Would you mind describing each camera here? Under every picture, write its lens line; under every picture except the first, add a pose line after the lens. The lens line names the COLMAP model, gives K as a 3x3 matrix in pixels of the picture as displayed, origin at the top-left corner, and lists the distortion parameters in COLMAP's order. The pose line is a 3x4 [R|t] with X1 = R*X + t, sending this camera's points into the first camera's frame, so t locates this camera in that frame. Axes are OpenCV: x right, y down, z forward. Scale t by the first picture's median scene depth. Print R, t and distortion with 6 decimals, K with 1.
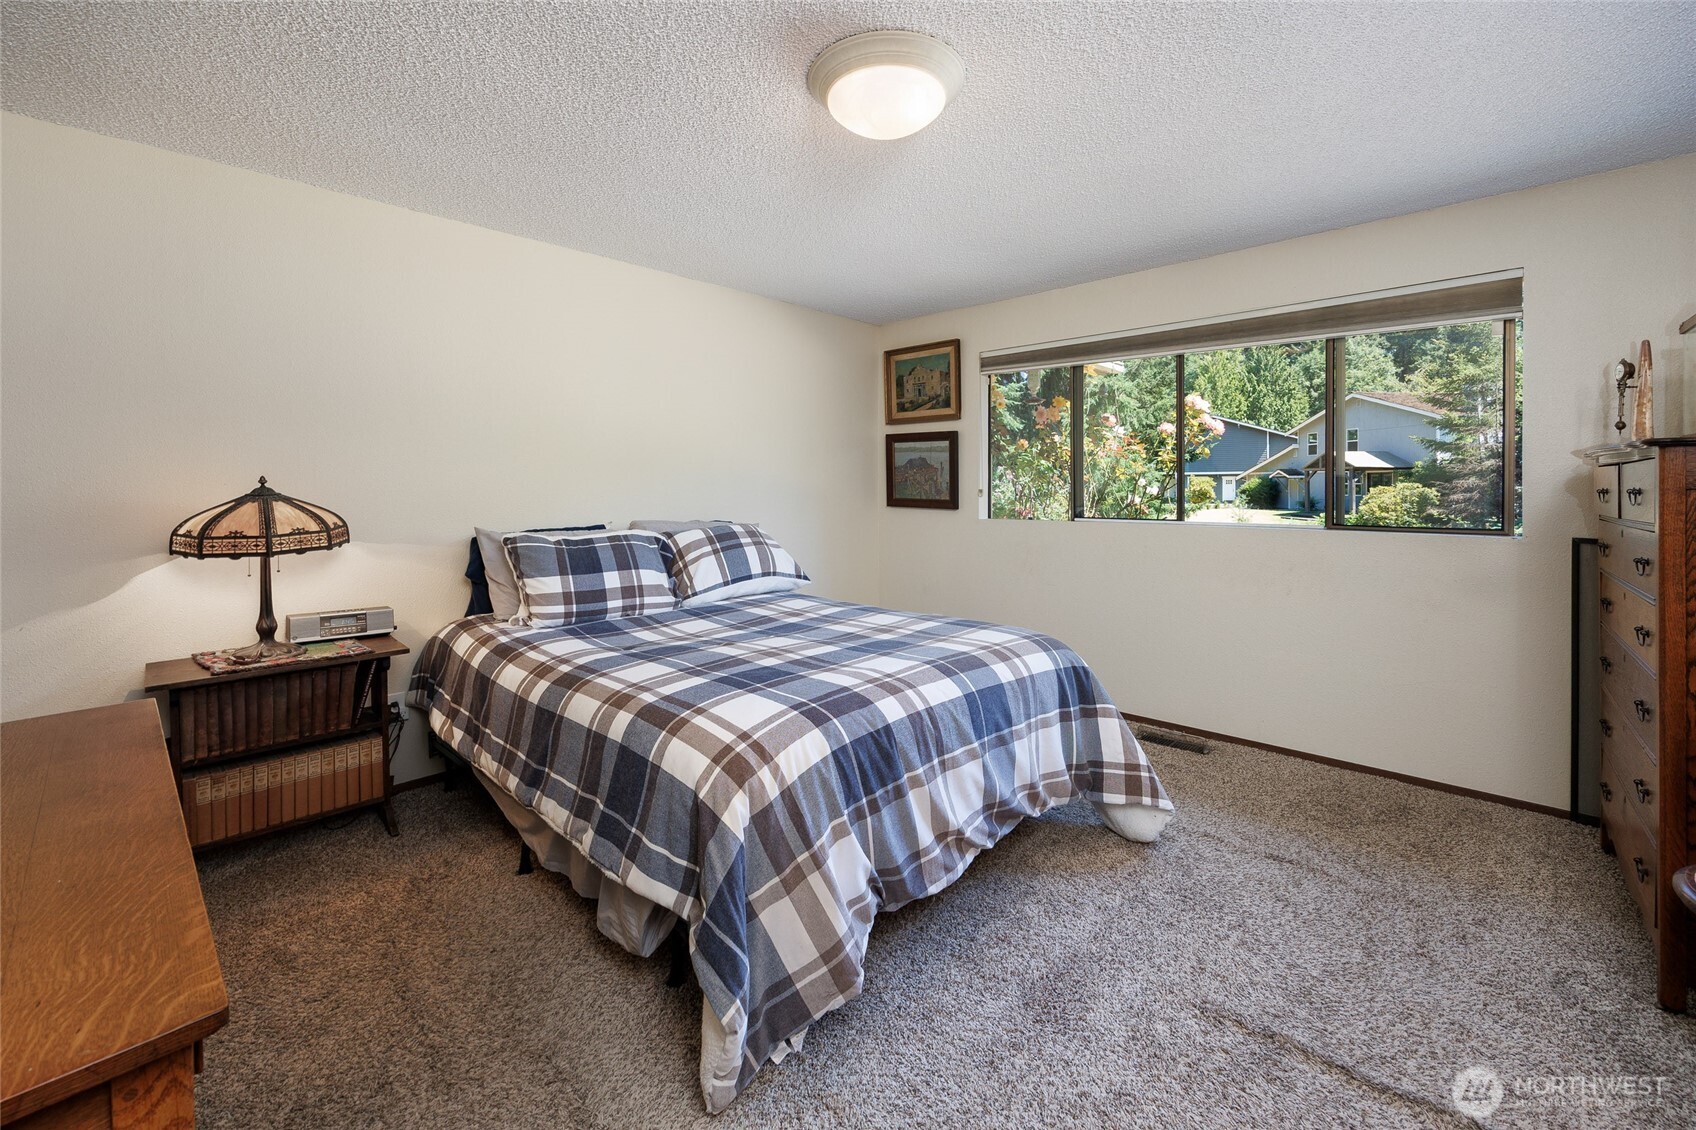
lens RADIAL K [[754.4, 0, 851.1], [0, 754.4, 498.9], [0, 0, 1]] dist [0.000010, 0.000248]
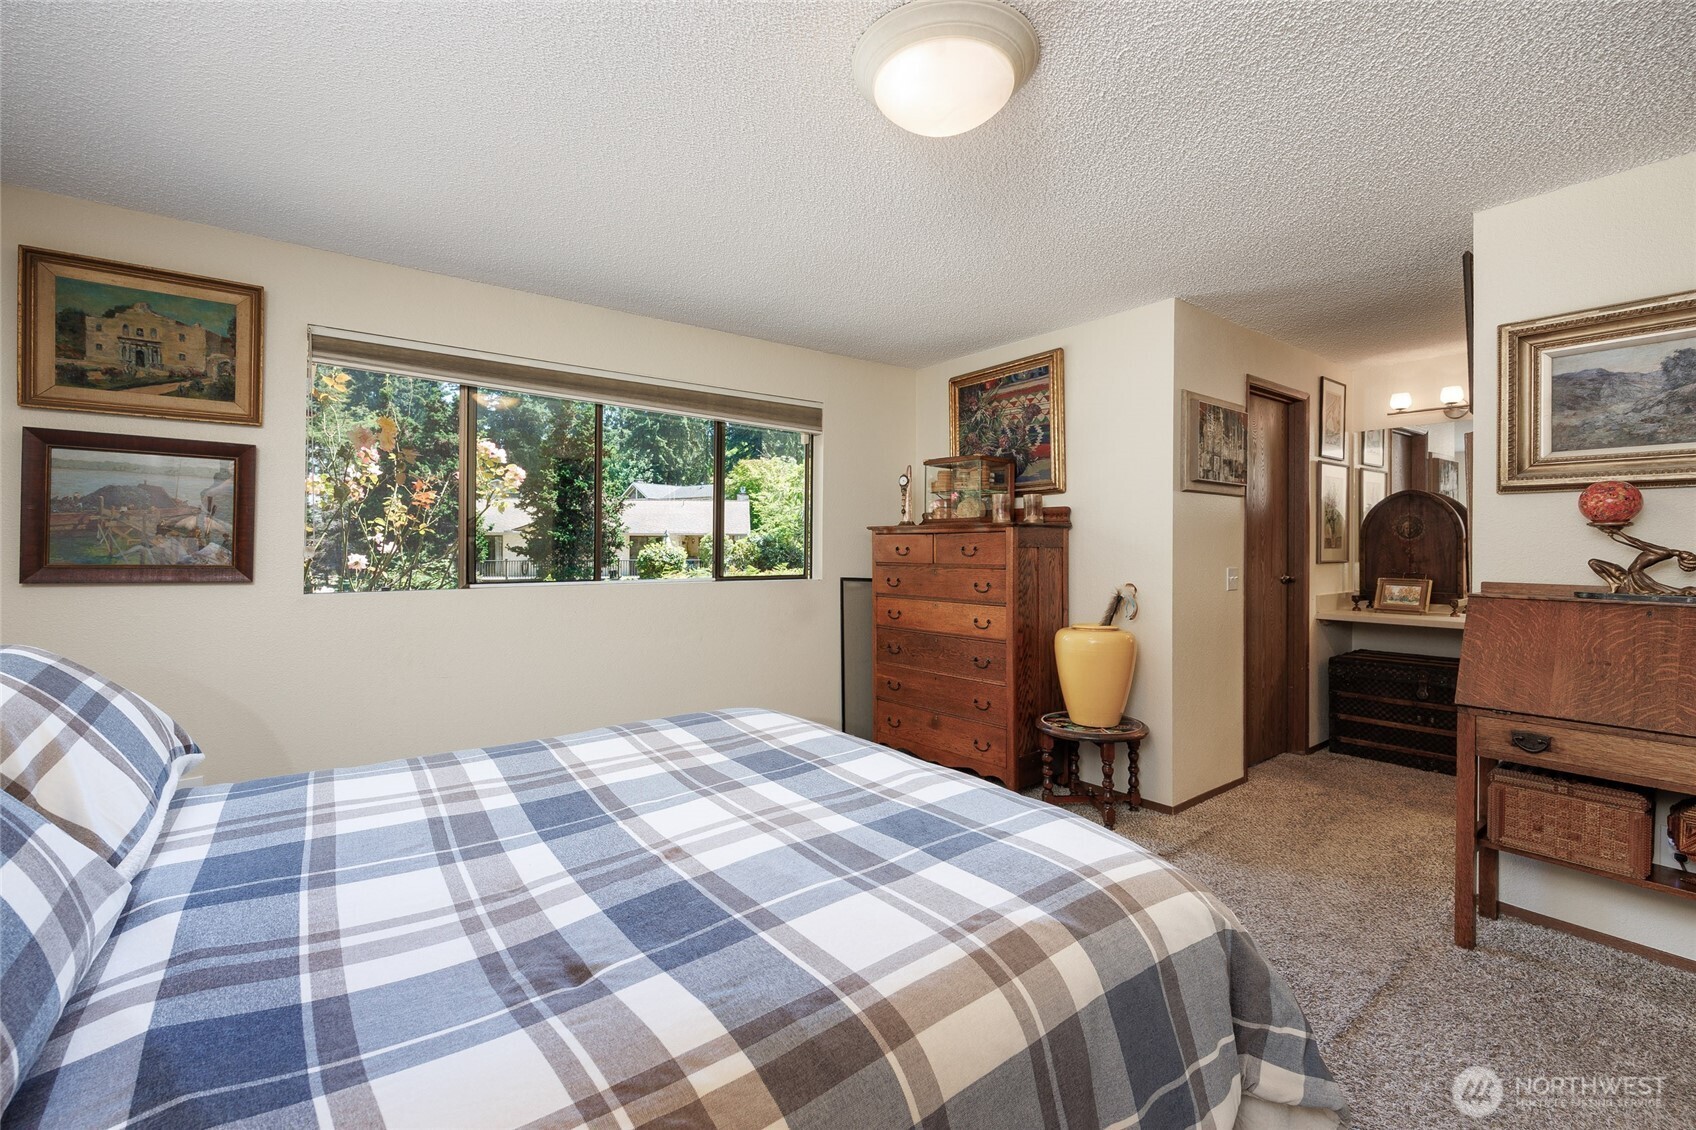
lens RADIAL K [[725.6, 0, 851.6], [0, 725.6, 526.6], [0, 0, 1]] dist [-0.000406, -0.000073]
pose [[0.105951, 0.008946, 0.994331, -0.359095], [-0.002079, 0.999959, -0.008776, -0.023749], [-0.994369, -0.001138, 0.105965, 0.482107]]
